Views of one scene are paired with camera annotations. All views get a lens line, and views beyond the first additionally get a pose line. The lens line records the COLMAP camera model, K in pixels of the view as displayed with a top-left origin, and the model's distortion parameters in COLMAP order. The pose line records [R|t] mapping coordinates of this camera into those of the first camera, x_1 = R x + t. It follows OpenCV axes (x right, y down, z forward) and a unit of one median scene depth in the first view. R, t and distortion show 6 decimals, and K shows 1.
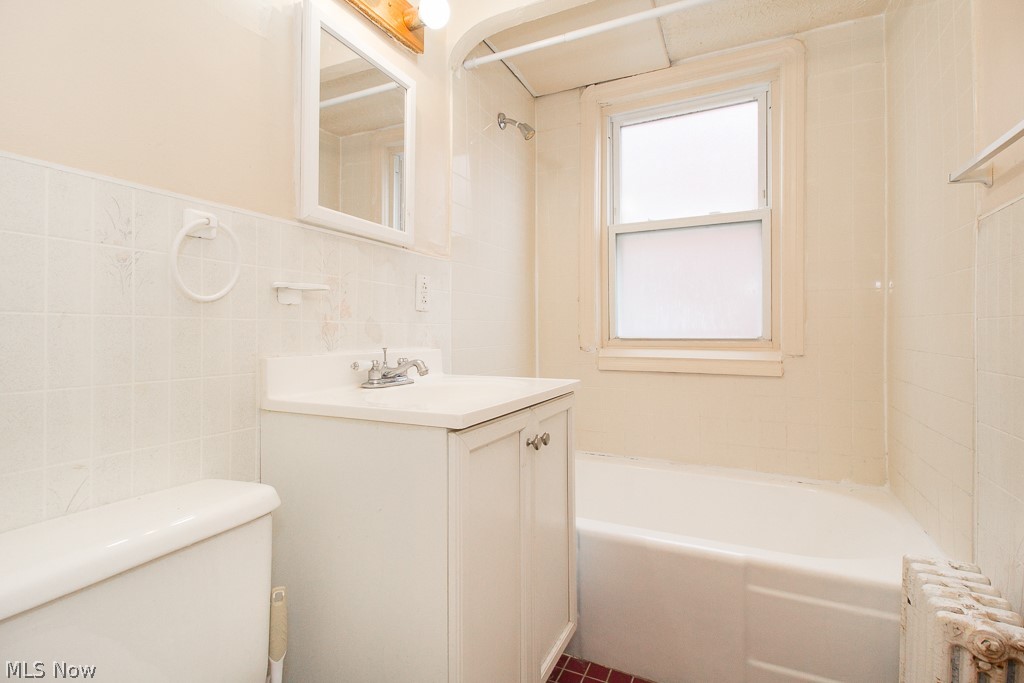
lens RADIAL K [[474.5, 0, 500.9], [0, 474.5, 327.7], [0, 0, 1]] dist [-0.001661, -0.001039]
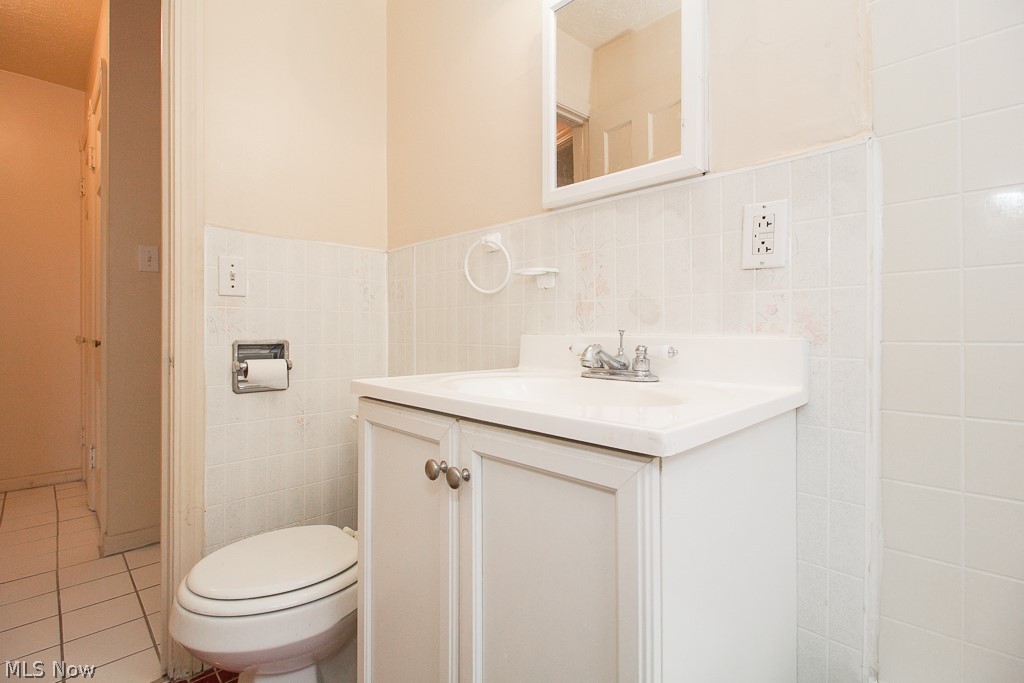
lens RADIAL K [[474.5, 0, 500.9], [0, 474.5, 327.7], [0, 0, 1]] dist [-0.001661, -0.001039]
pose [[-0.324586, 0.006873, -0.945831, 0.569150], [0.018223, 0.999833, 0.001012, 0.035468], [0.945681, -0.016907, -0.324657, 1.110576]]
